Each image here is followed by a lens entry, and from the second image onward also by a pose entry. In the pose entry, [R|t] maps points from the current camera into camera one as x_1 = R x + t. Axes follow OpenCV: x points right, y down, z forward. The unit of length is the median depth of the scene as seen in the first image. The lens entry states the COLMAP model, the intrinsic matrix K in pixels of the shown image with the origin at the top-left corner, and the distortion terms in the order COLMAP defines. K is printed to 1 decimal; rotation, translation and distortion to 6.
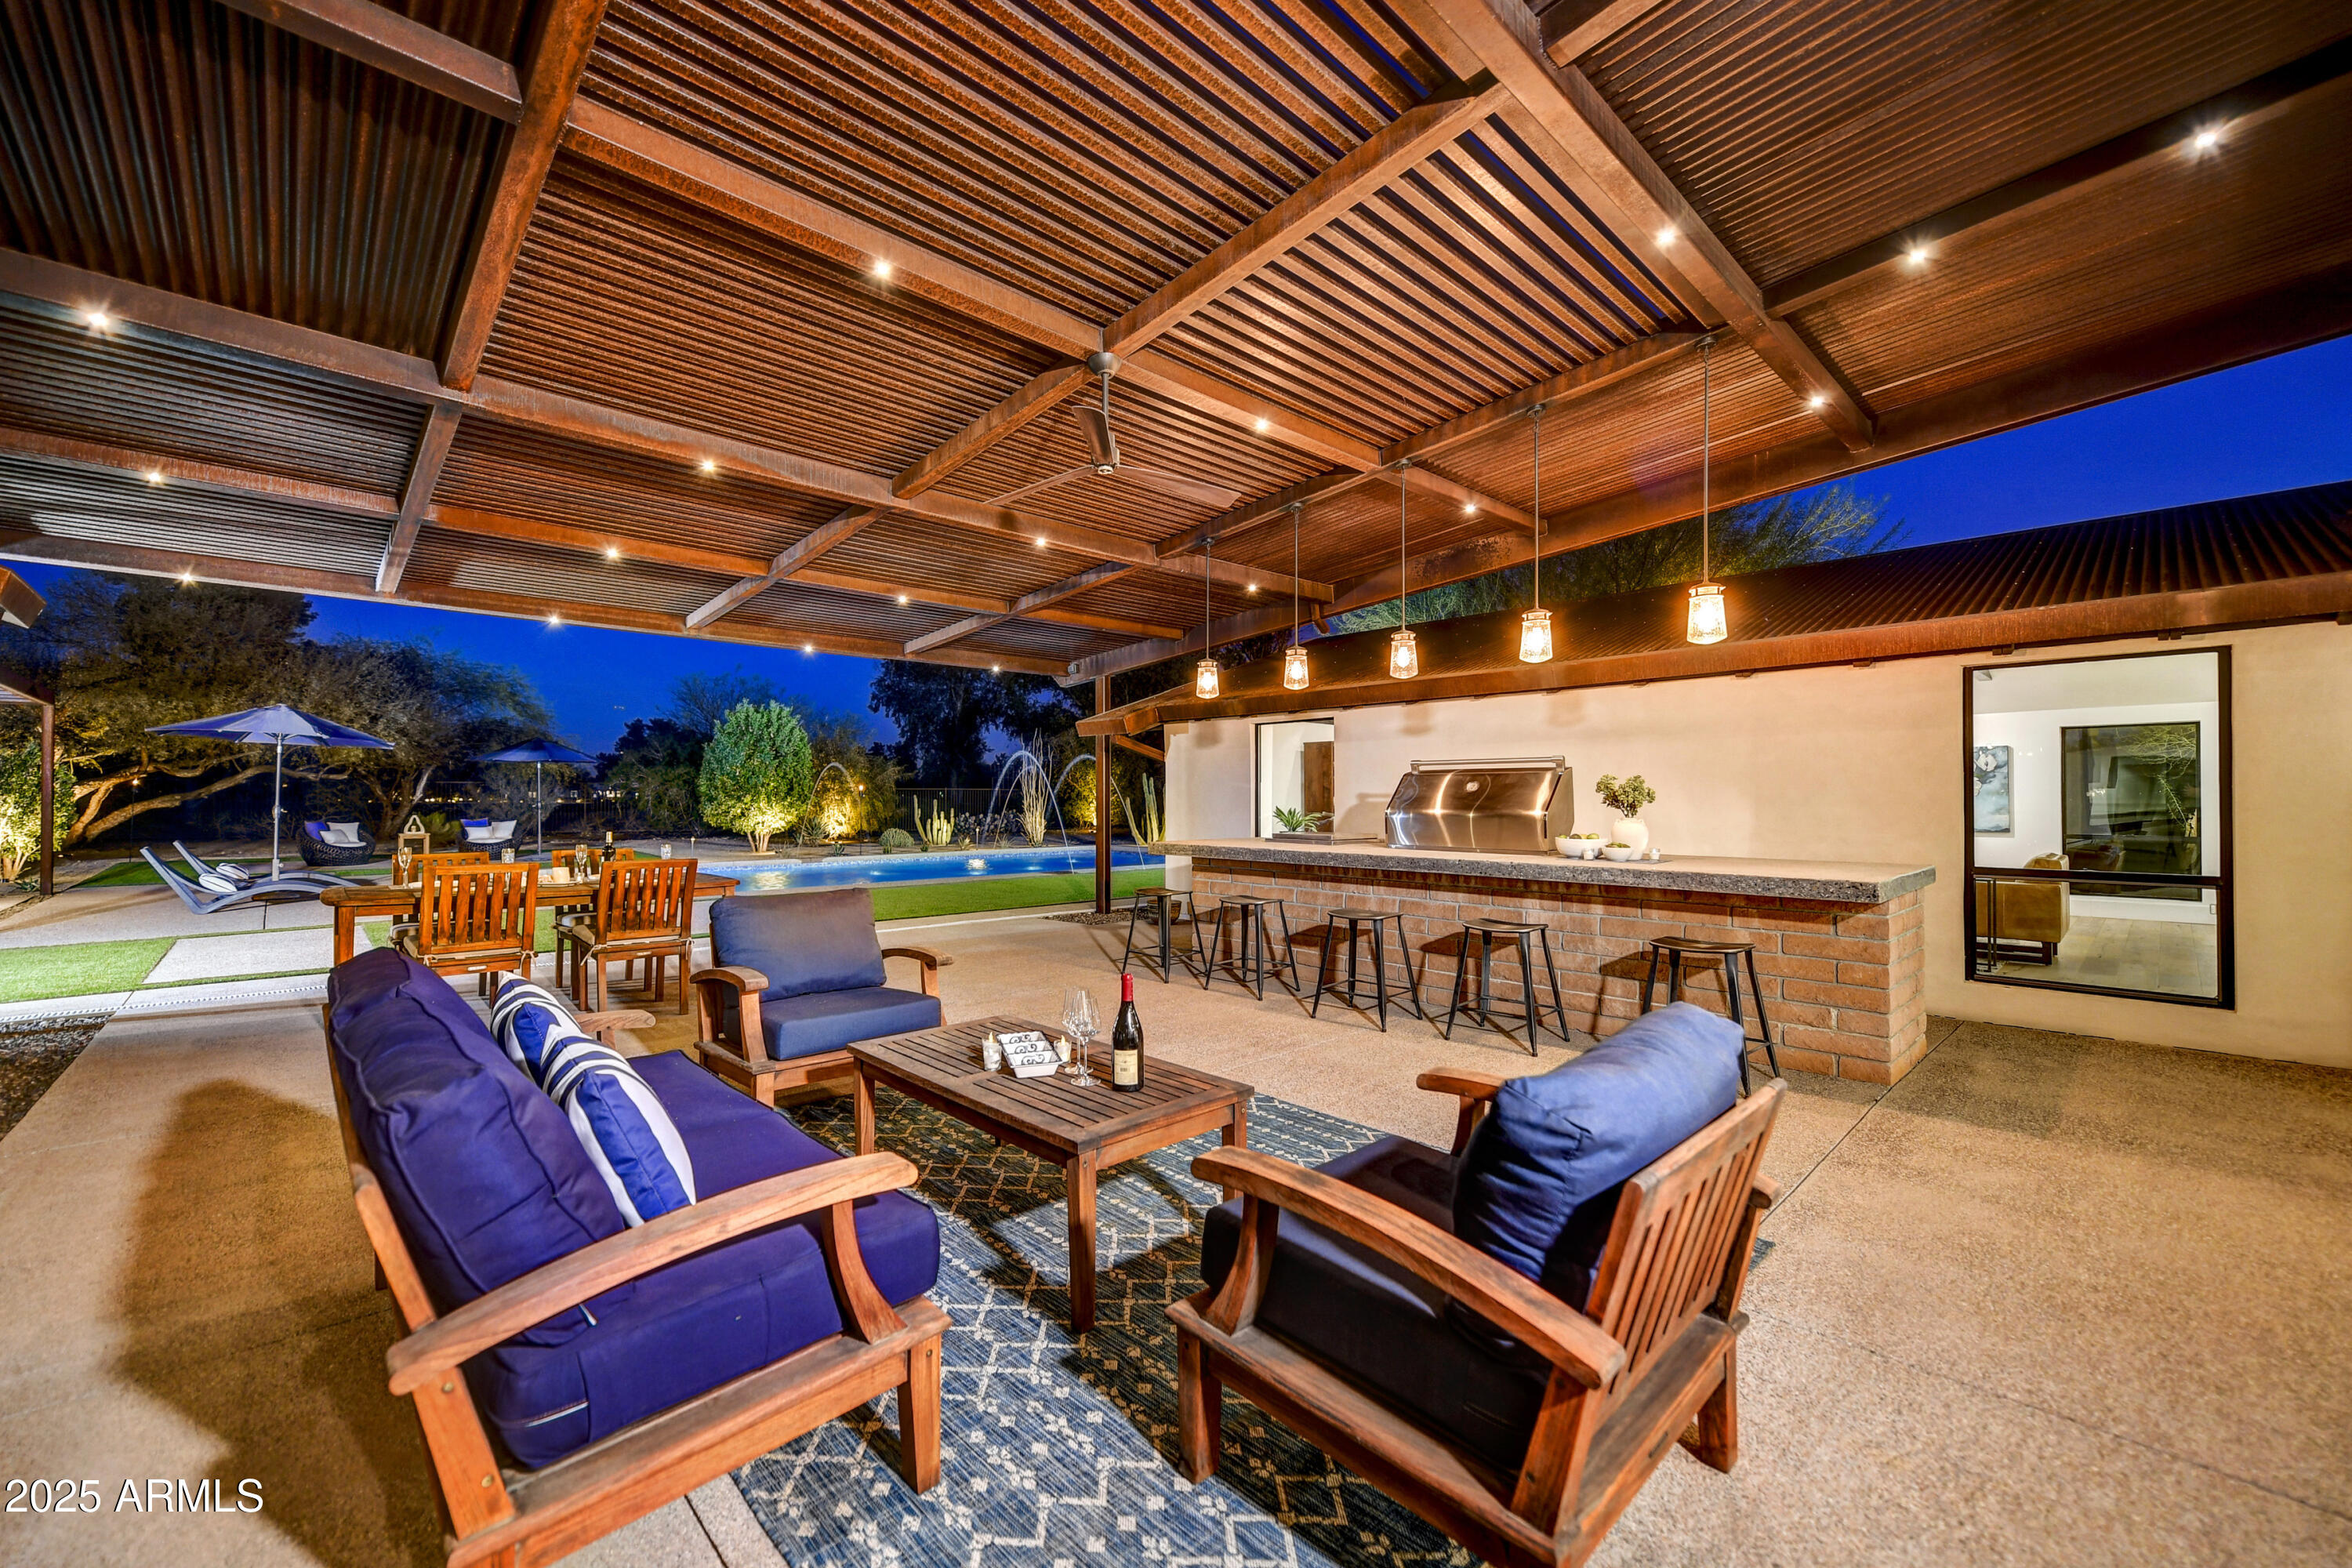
lens RADIAL K [[934.6, 0, 1176.3], [0, 934.6, 796.2], [0, 0, 1]] dist [0.001882, 0.000012]
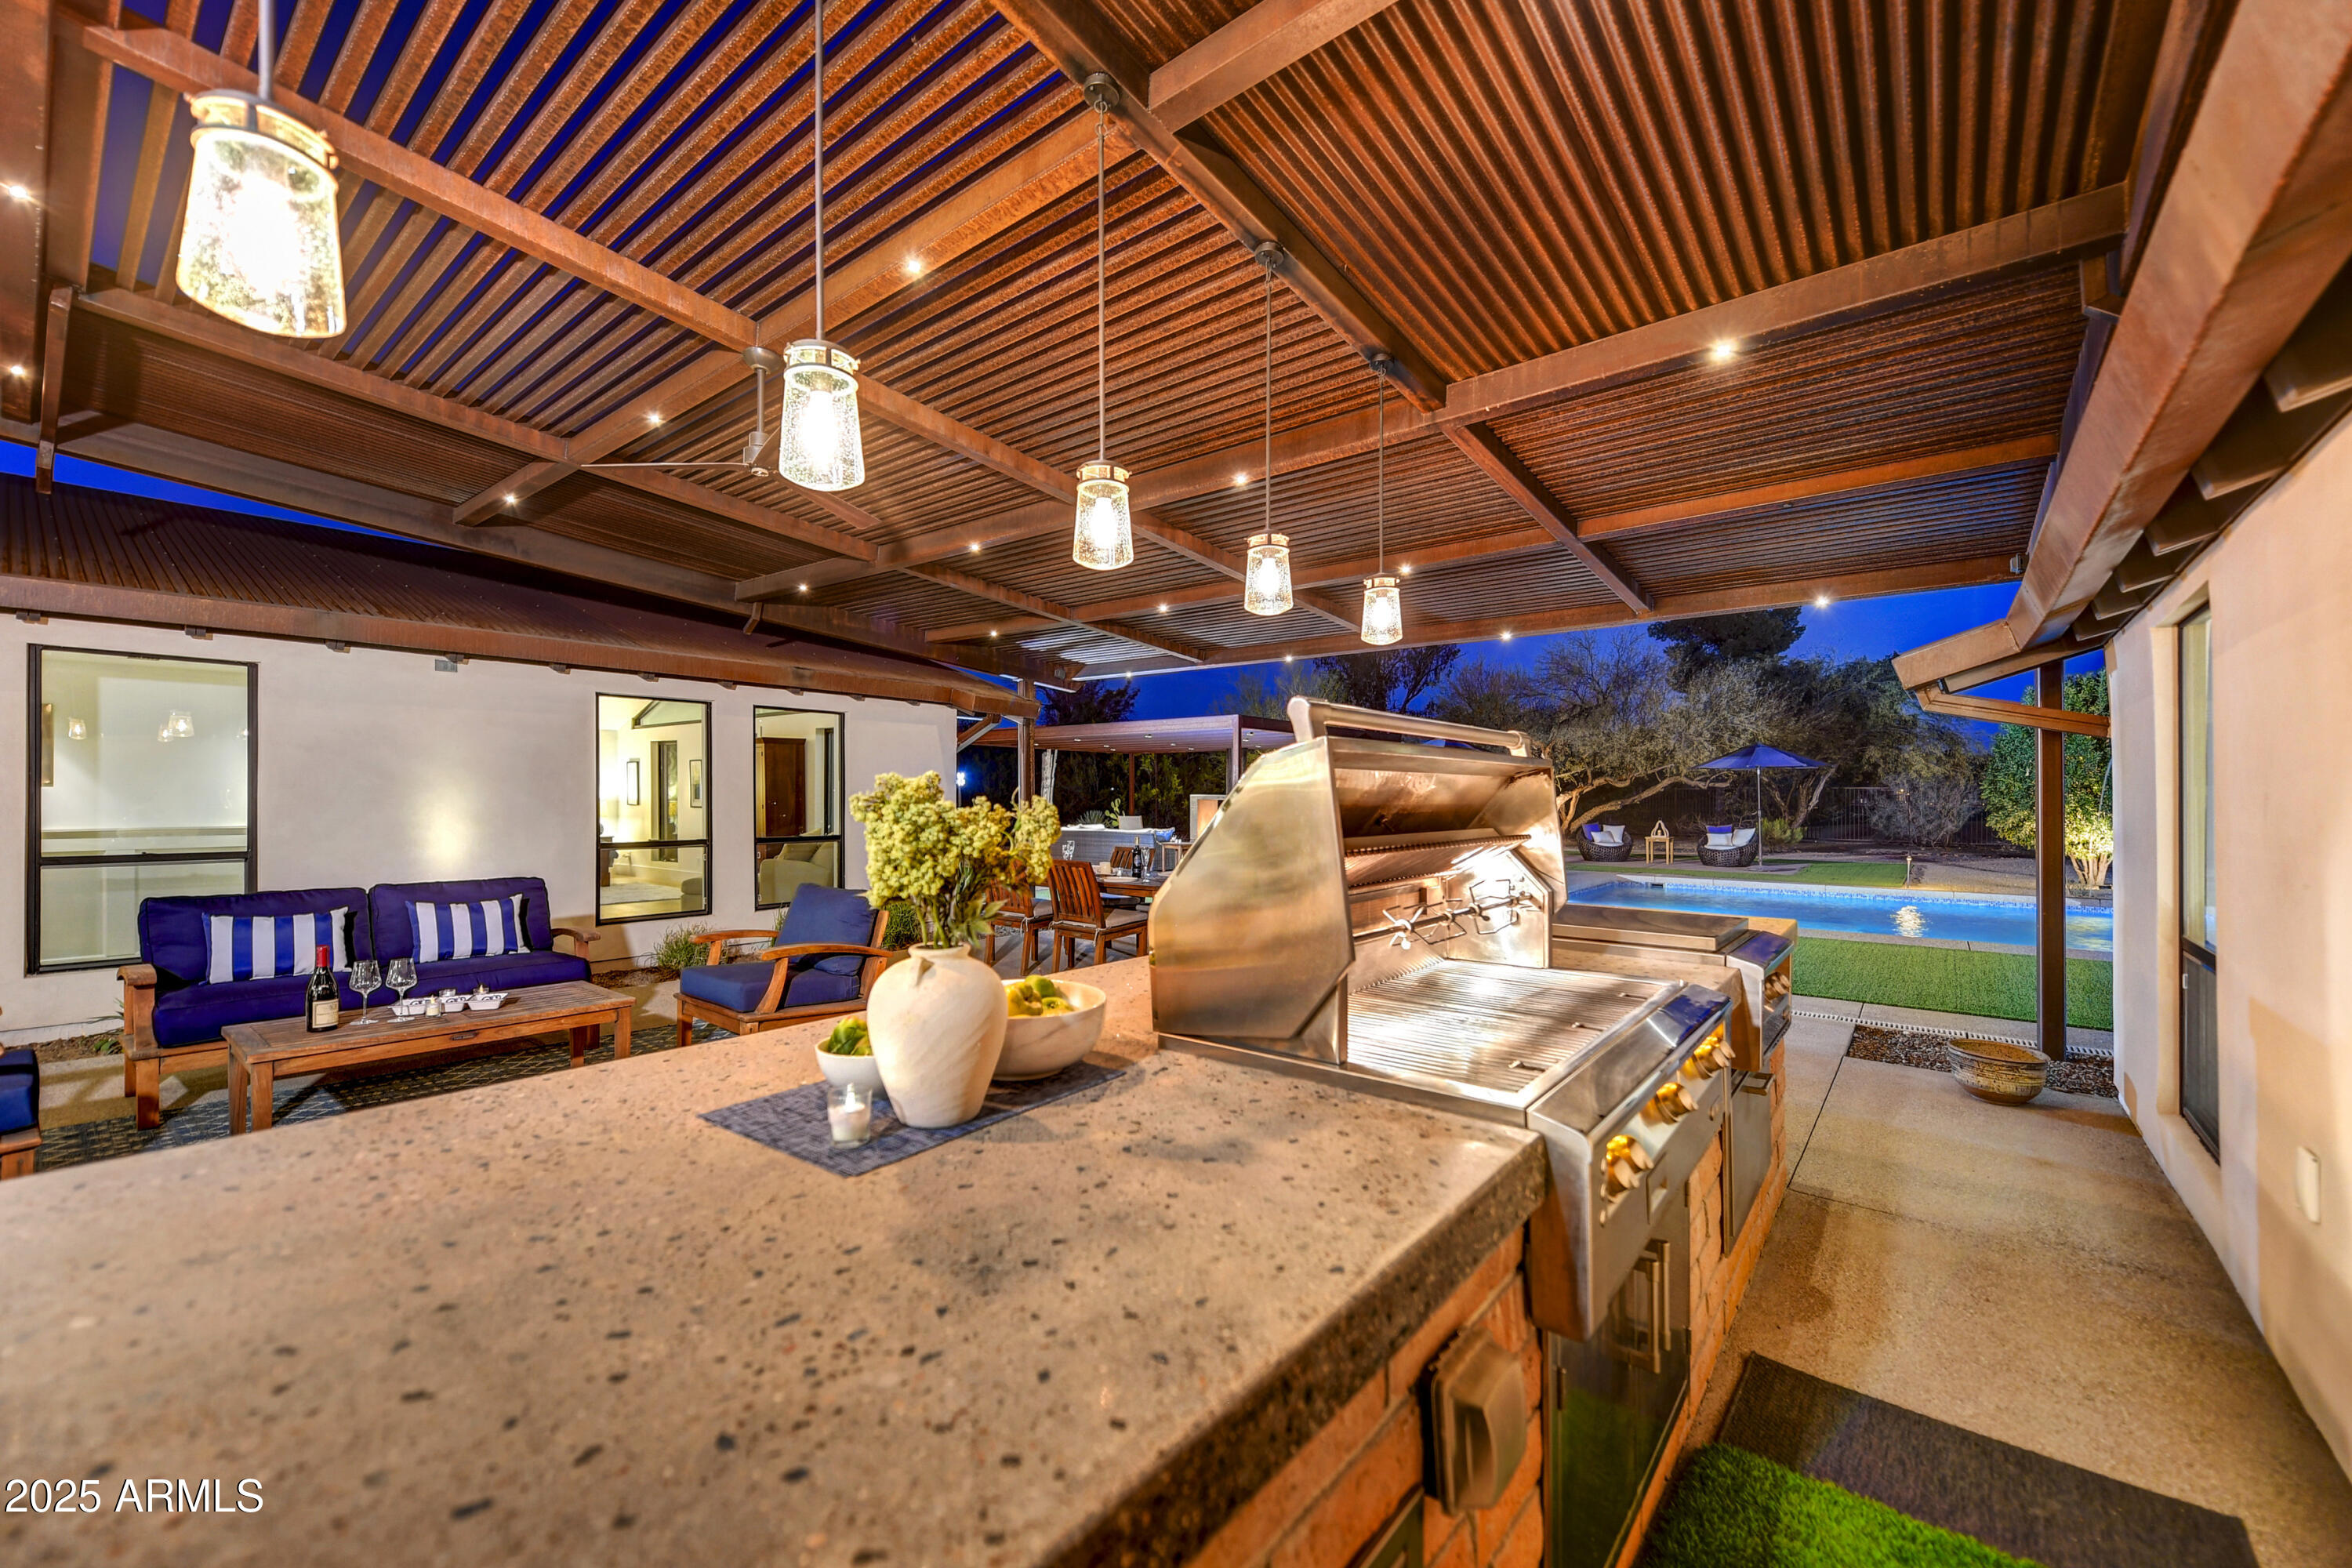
lens RADIAL K [[950.3, 0, 1162.1], [0, 950.3, 798.3], [0, 0, 1]] dist [0.001587, 0.000057]
pose [[0.119424, 0.000381, -0.992843, 0.351647], [-0.002430, 0.999997, 0.000092, -0.006802], [0.992840, 0.002401, 0.119424, 0.470756]]
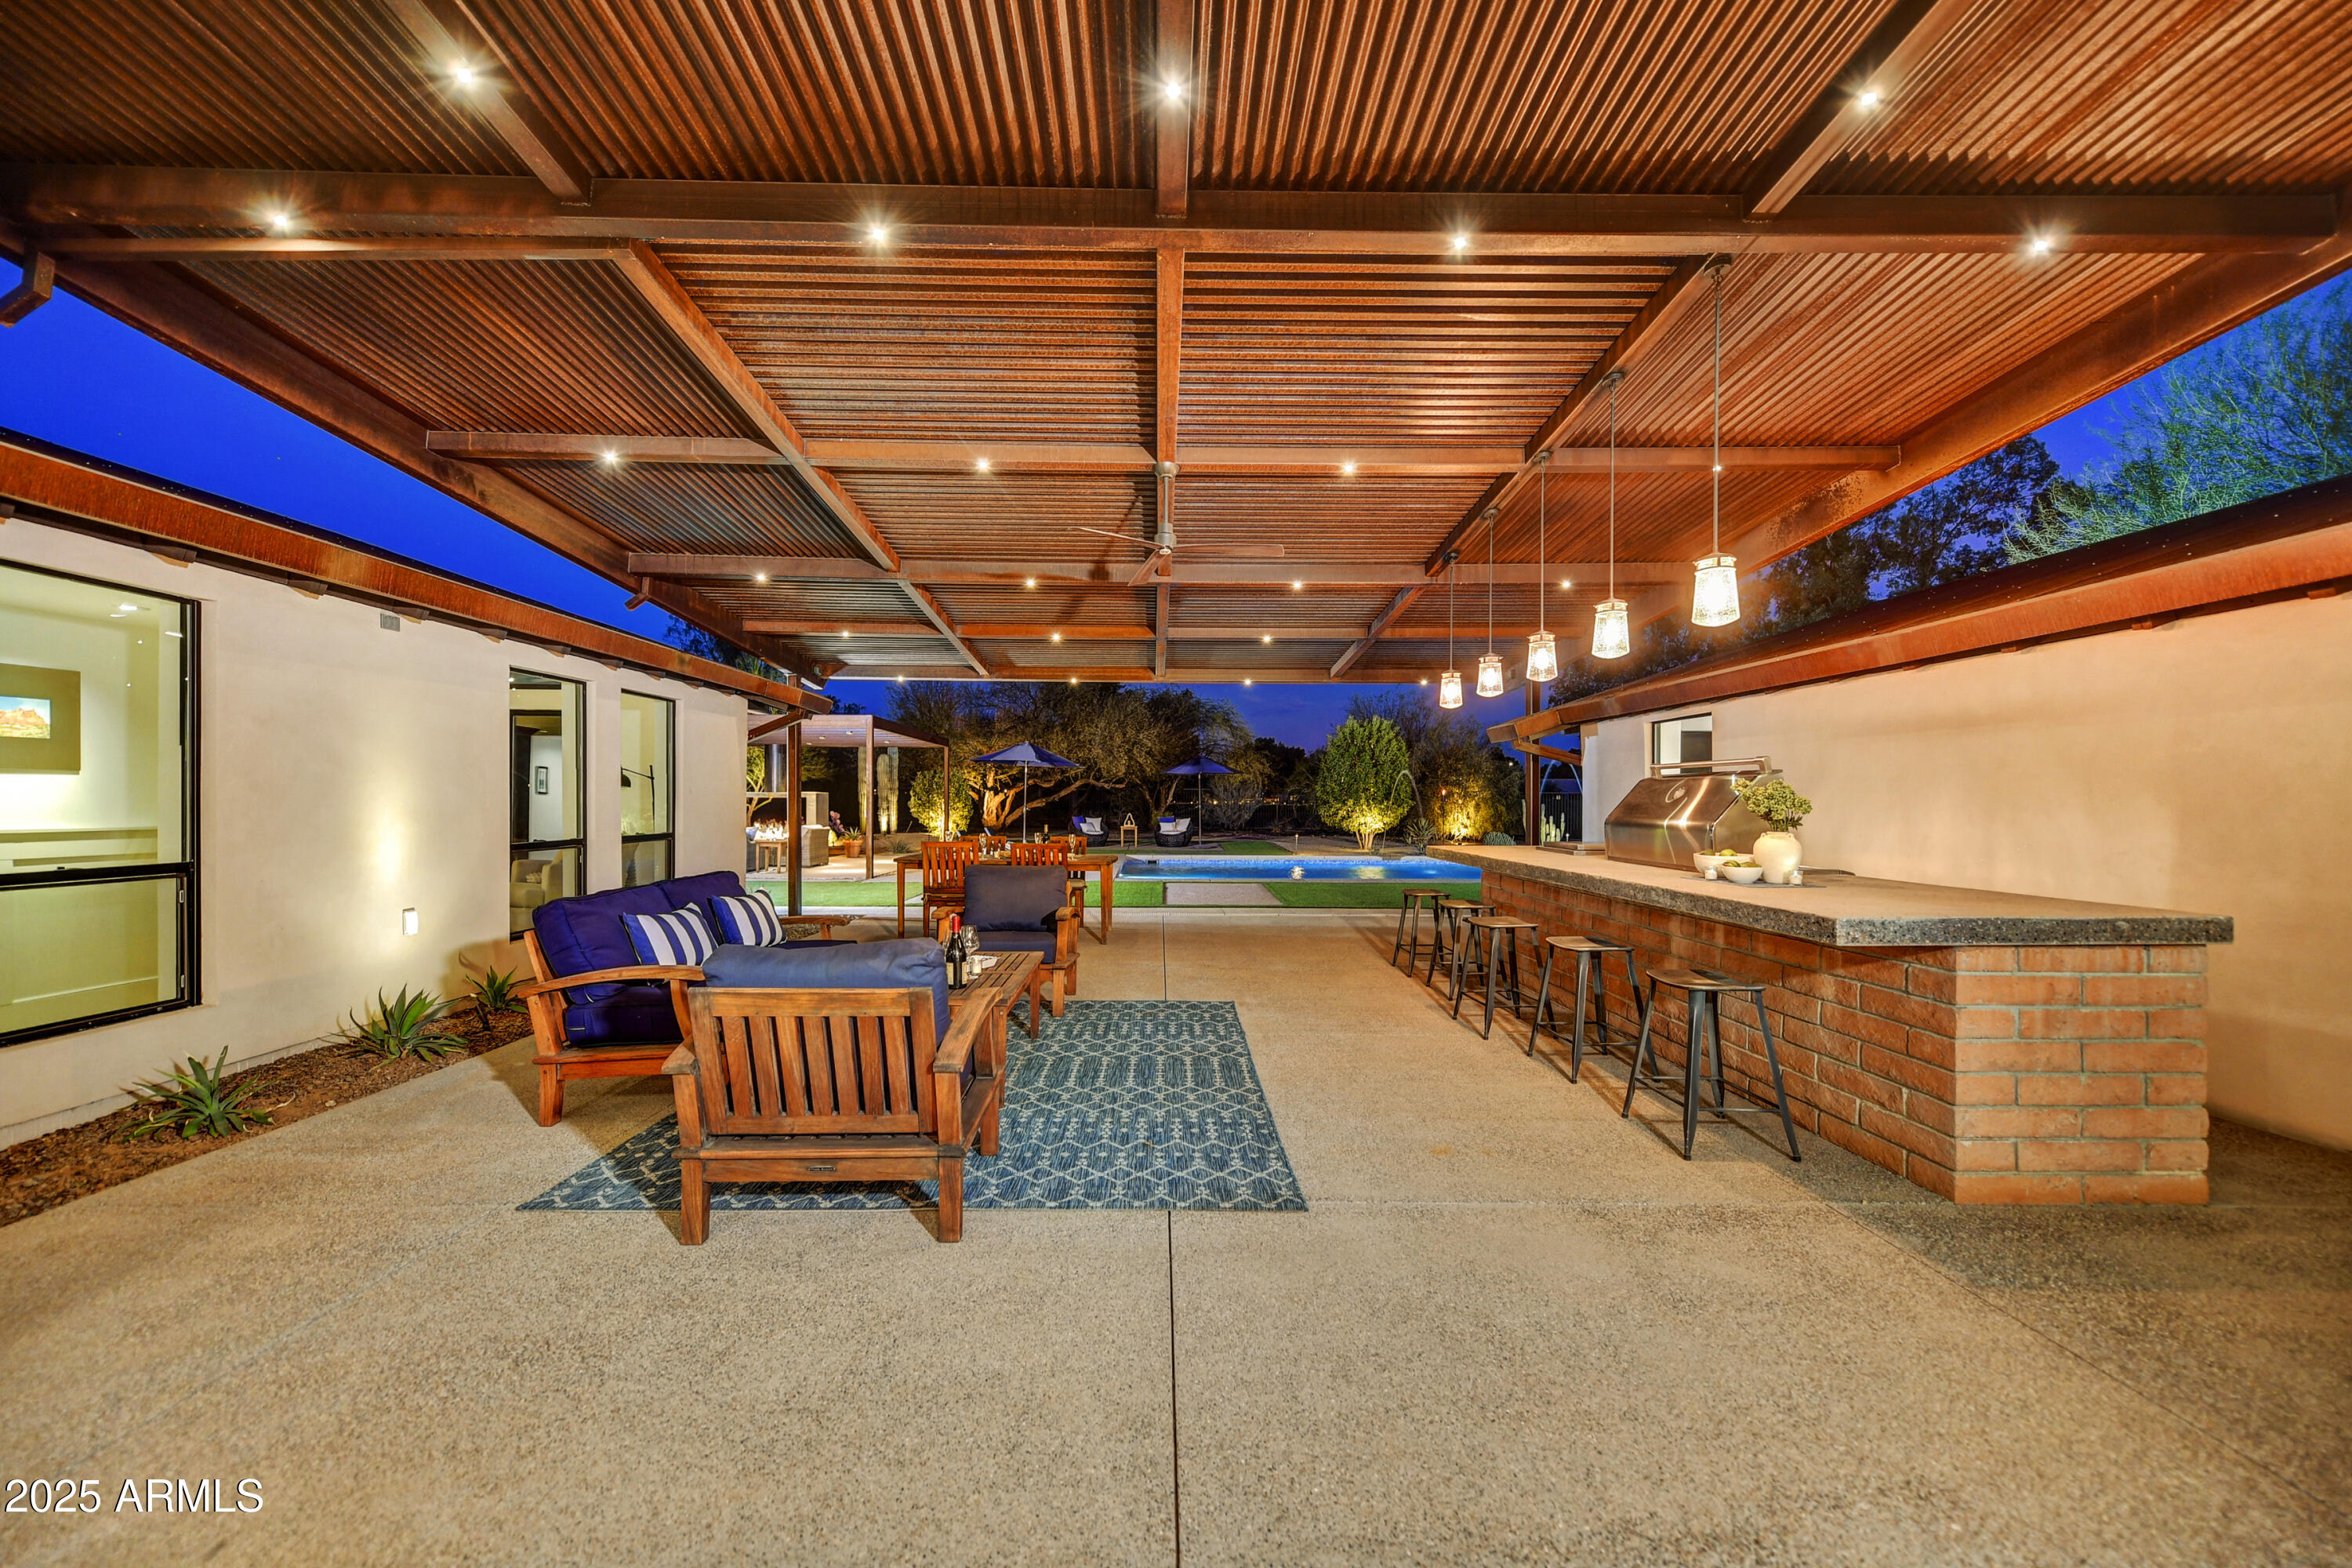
lens RADIAL K [[934.6, 0, 1176.3], [0, 934.6, 796.2], [0, 0, 1]] dist [0.001882, 0.000012]
pose [[0.737340, -0.000587, -0.675521, 0.303800], [-0.001865, 0.999994, -0.002905, -0.002266], [0.675519, 0.003402, 0.737335, 0.017337]]
